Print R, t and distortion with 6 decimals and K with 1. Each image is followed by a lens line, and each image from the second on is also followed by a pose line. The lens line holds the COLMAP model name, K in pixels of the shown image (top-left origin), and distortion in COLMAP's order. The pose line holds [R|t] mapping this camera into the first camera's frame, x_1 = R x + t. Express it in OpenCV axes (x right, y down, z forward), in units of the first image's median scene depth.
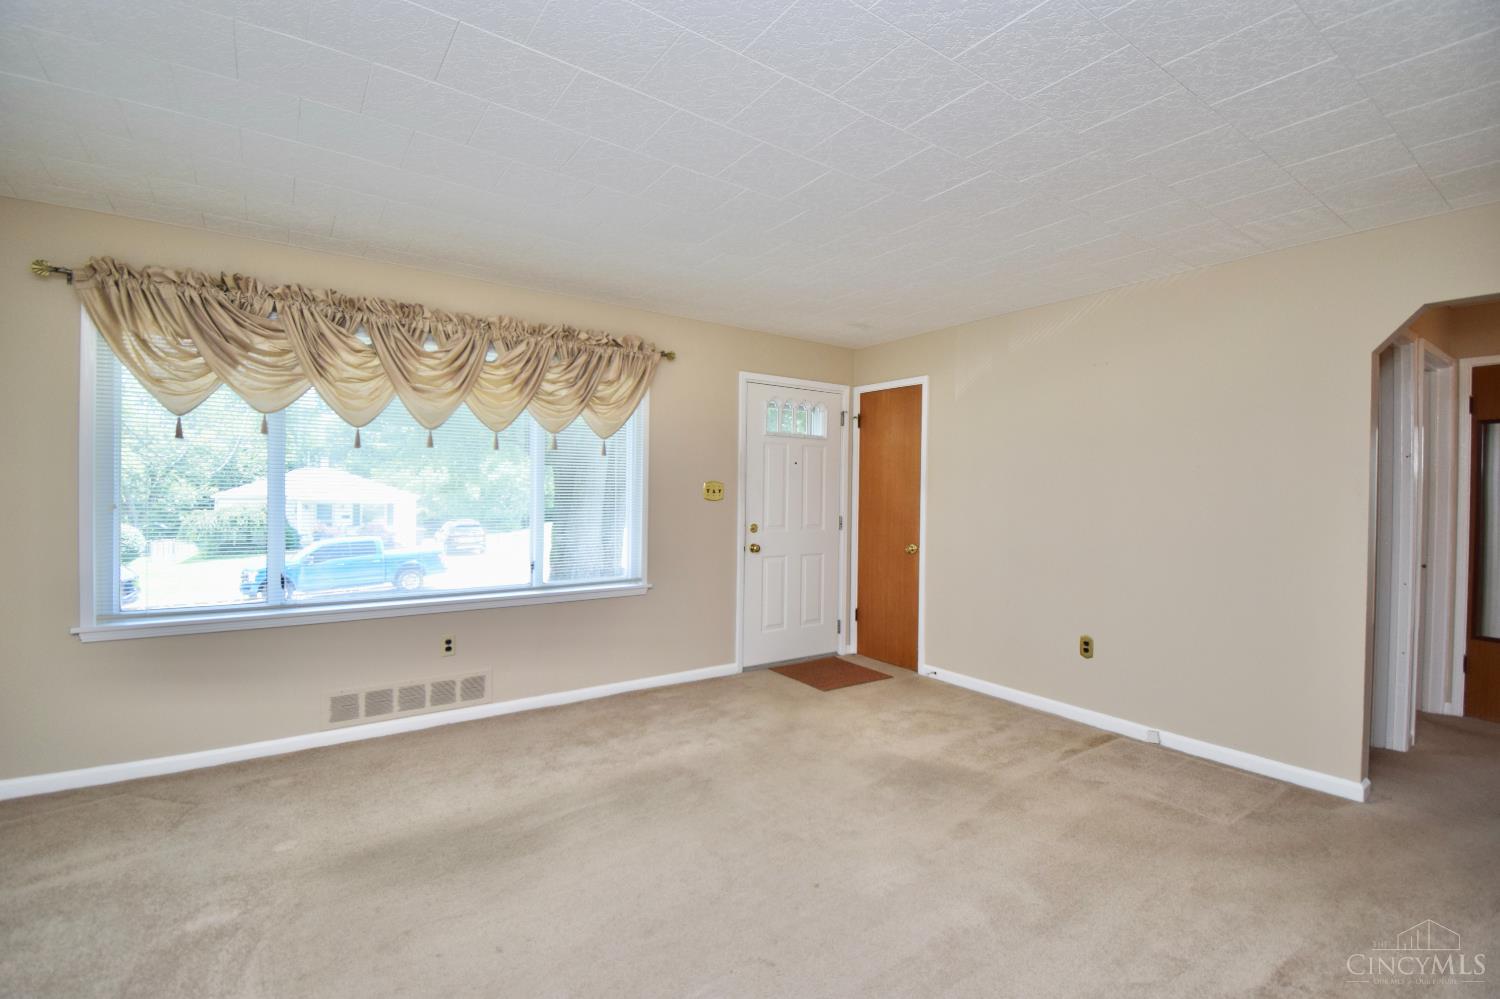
lens RADIAL K [[668.1, 0, 726.8], [0, 668.1, 496.0], [0, 0, 1]] dist [-0.011372, -0.007765]
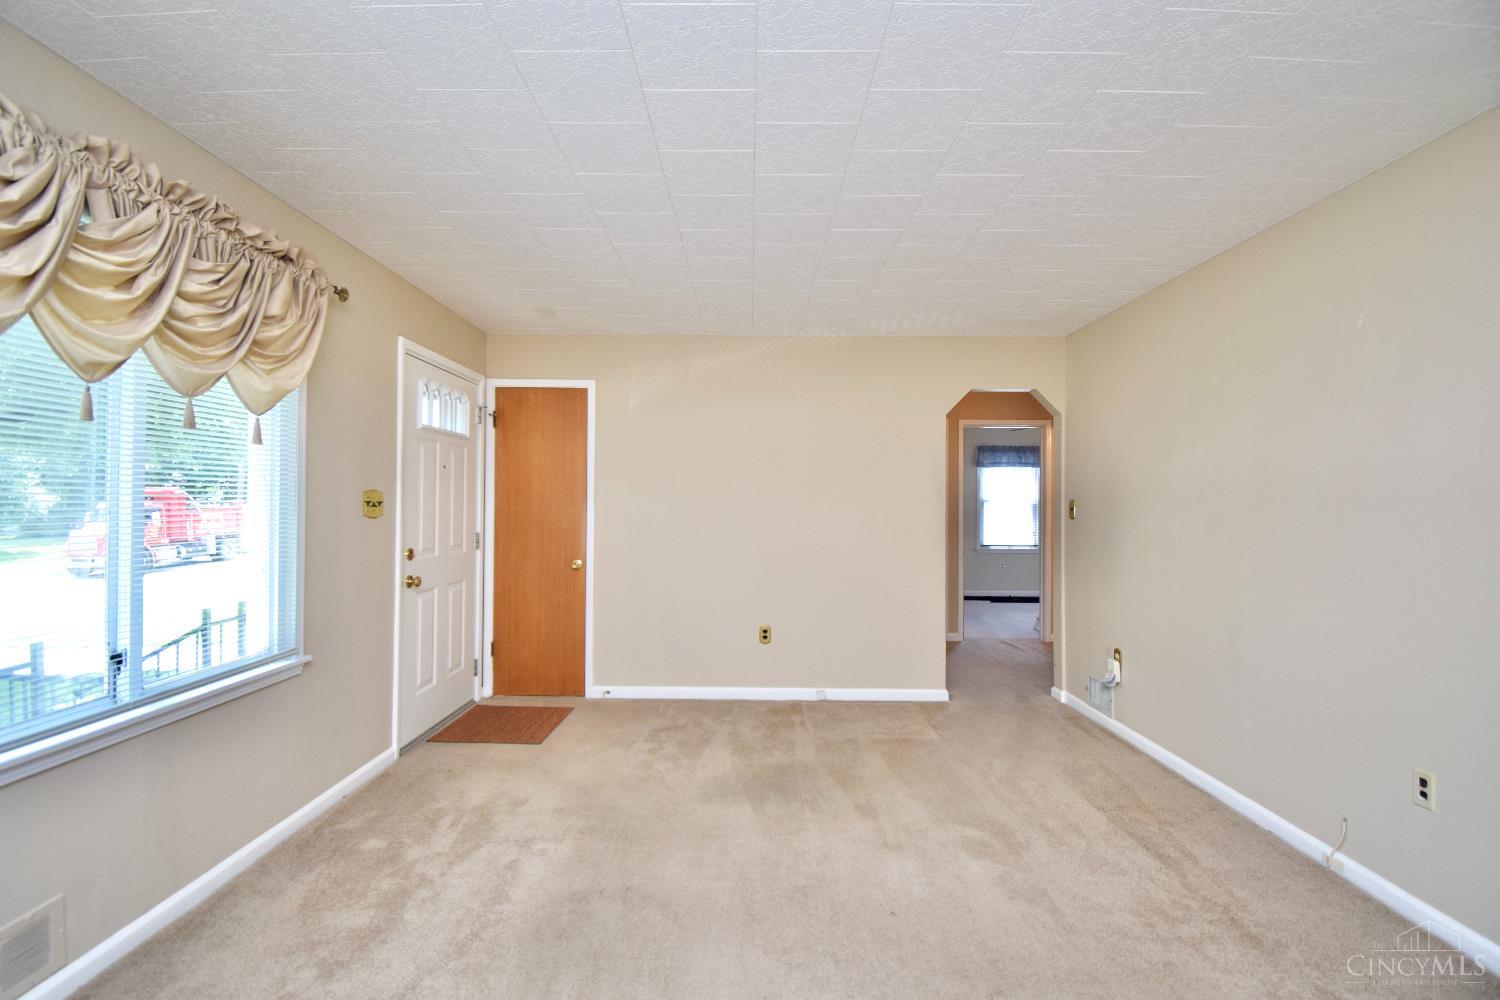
lens RADIAL K [[668.1, 0, 757.4], [0, 668.1, 497.6], [0, 0, 1]] dist [-0.011372, -0.007765]
pose [[0.563024, -0.001089, 0.826440, -0.412048], [0.007867, 0.999961, -0.004042, -0.009523], [-0.826403, 0.008777, 0.563010, 0.325544]]
